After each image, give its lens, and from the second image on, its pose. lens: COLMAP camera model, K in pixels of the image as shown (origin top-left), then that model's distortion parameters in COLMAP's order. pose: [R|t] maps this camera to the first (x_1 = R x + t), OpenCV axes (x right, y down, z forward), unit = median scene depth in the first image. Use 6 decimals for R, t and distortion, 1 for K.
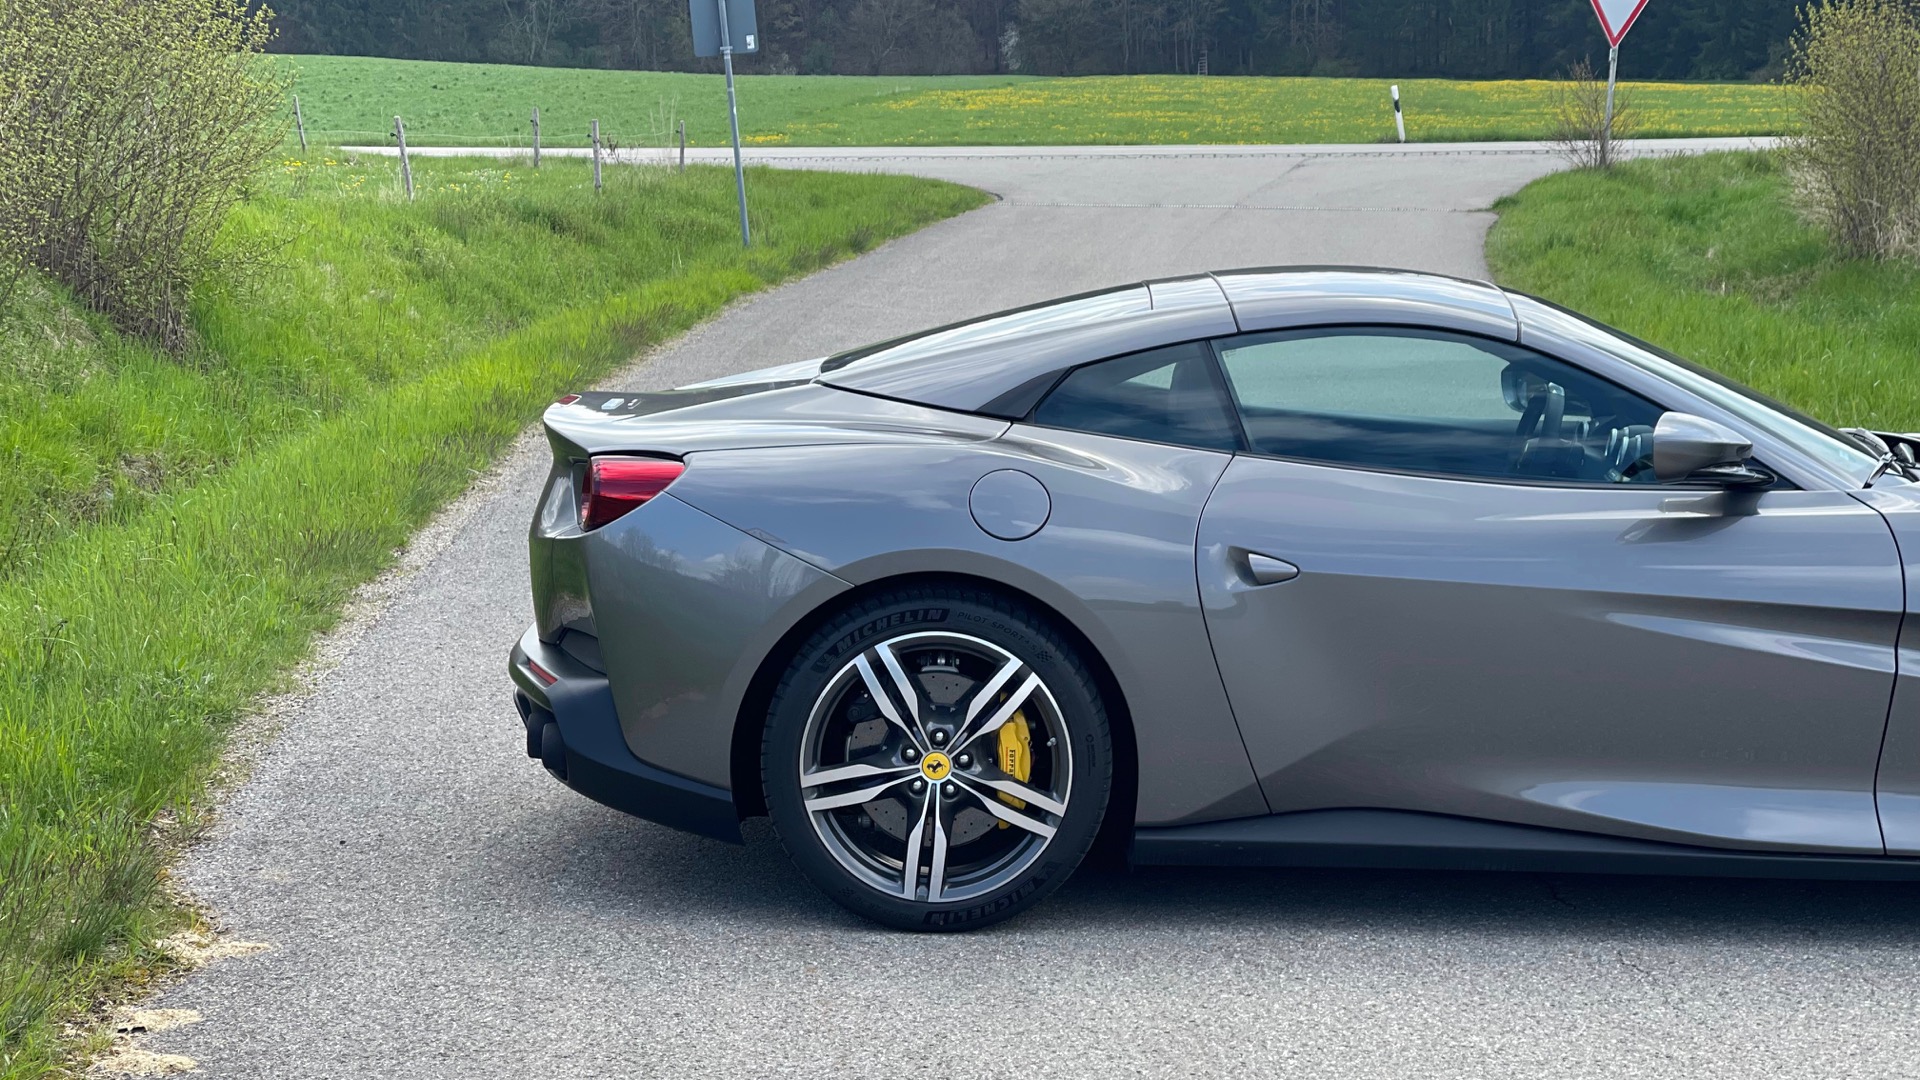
lens RADIAL K [[3627.7, 0, 973.7], [0, 3627.7, 531.0], [0, 0, 1]] dist [0.291303, 0.000000]
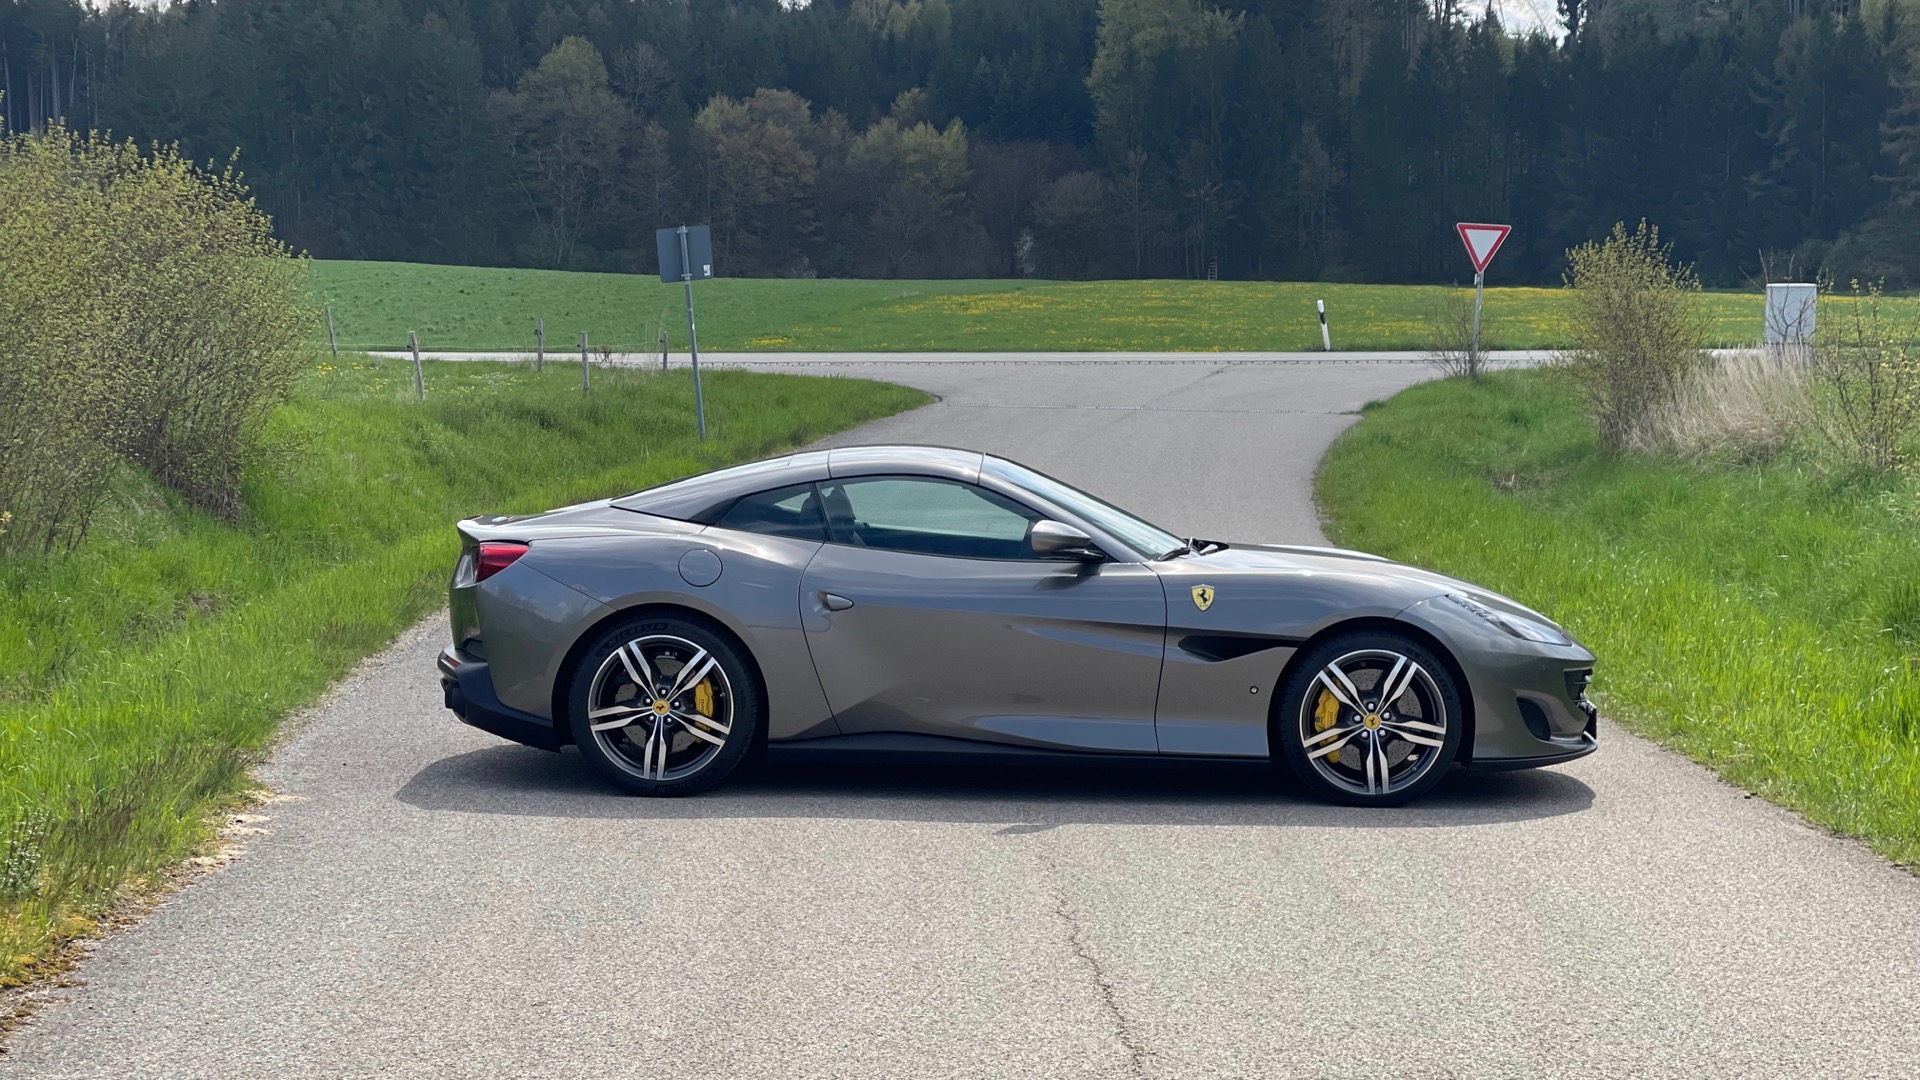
lens RADIAL K [[3627.7, 0, 971.9], [0, 3627.7, 577.3], [0, 0, 1]] dist [0.291303, 0.000000]
pose [[0.999961, 0.003952, -0.007854, 0.162238], [-0.004276, 0.999121, -0.041699, 0.074201], [0.007682, 0.041731, 0.999099, -0.864324]]
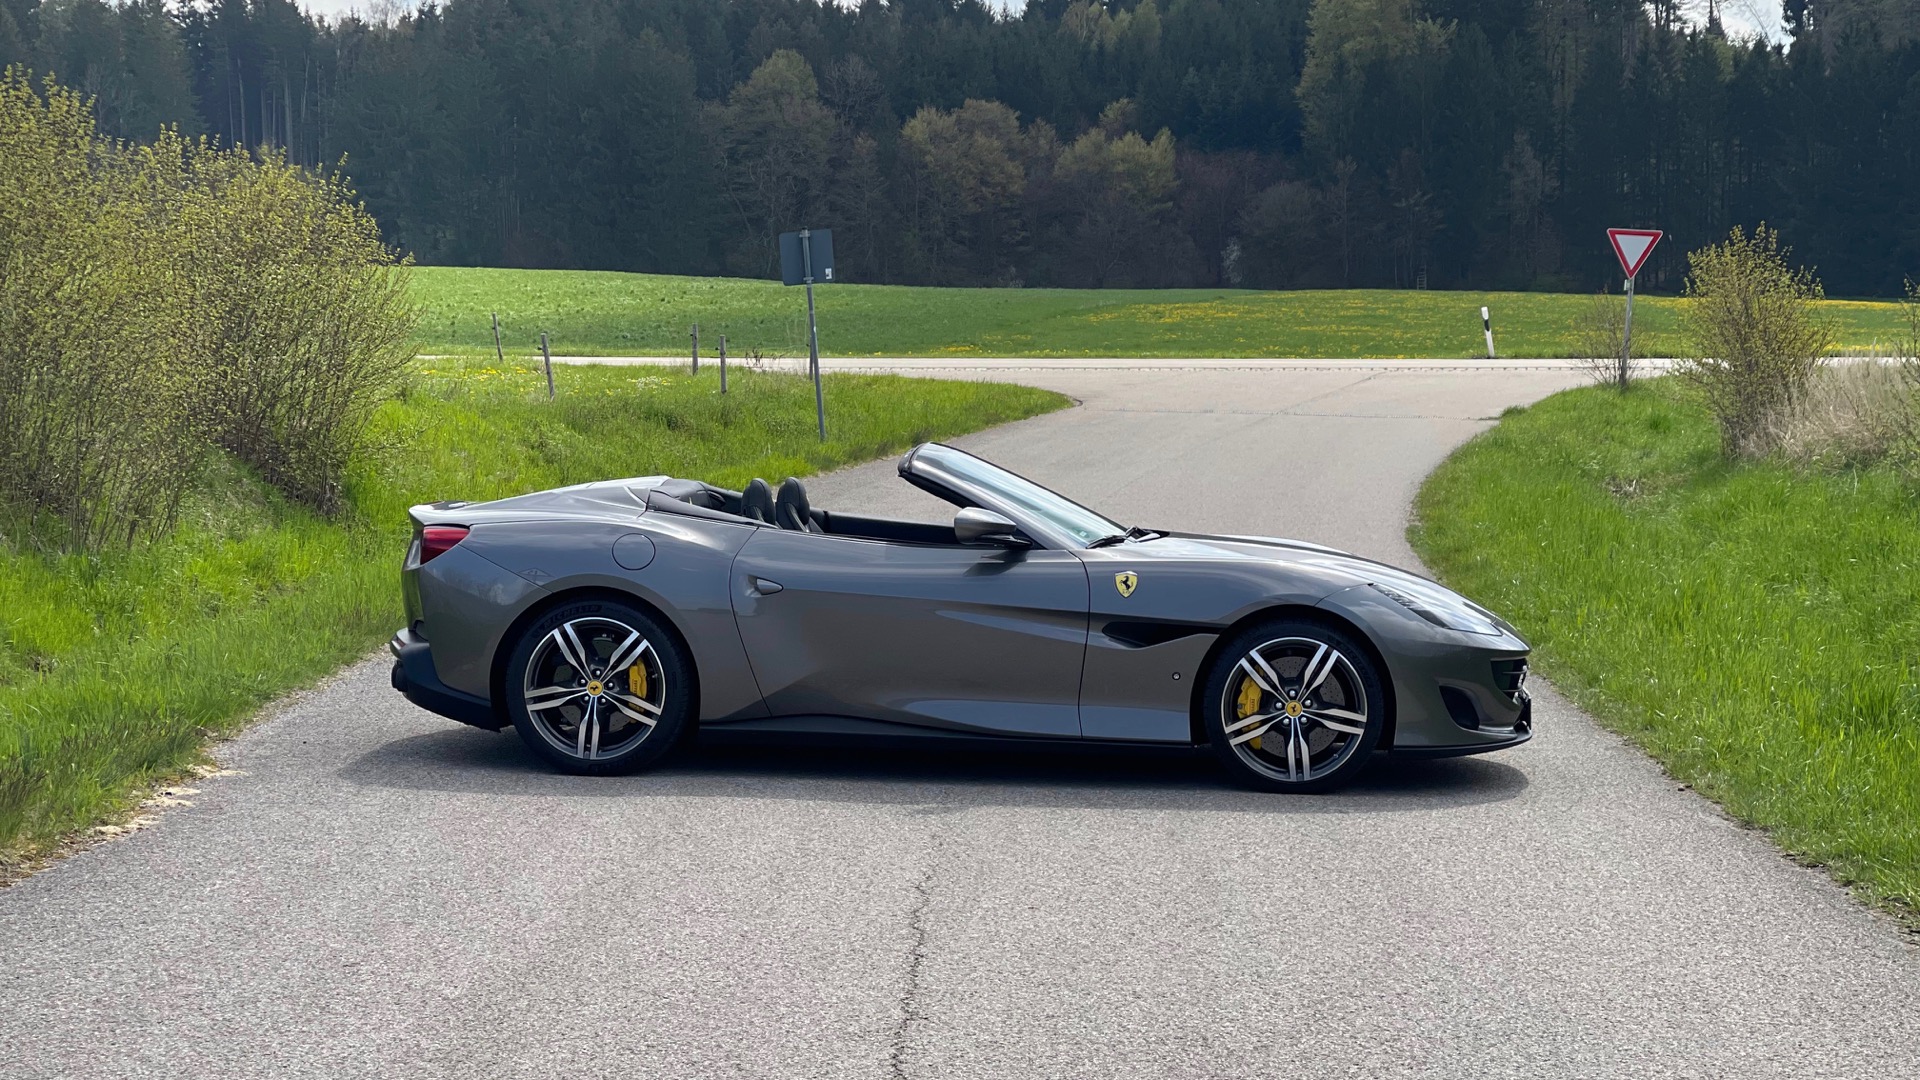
lens RADIAL K [[3627.7, 0, 954.3], [0, 3627.7, 528.9], [0, 0, 1]] dist [0.291303, 0.000000]
pose [[0.997353, 0.010644, -0.071934, 0.311027], [-0.014769, 0.998262, -0.057048, 0.086450], [0.071201, 0.057959, 0.995777, -0.887363]]
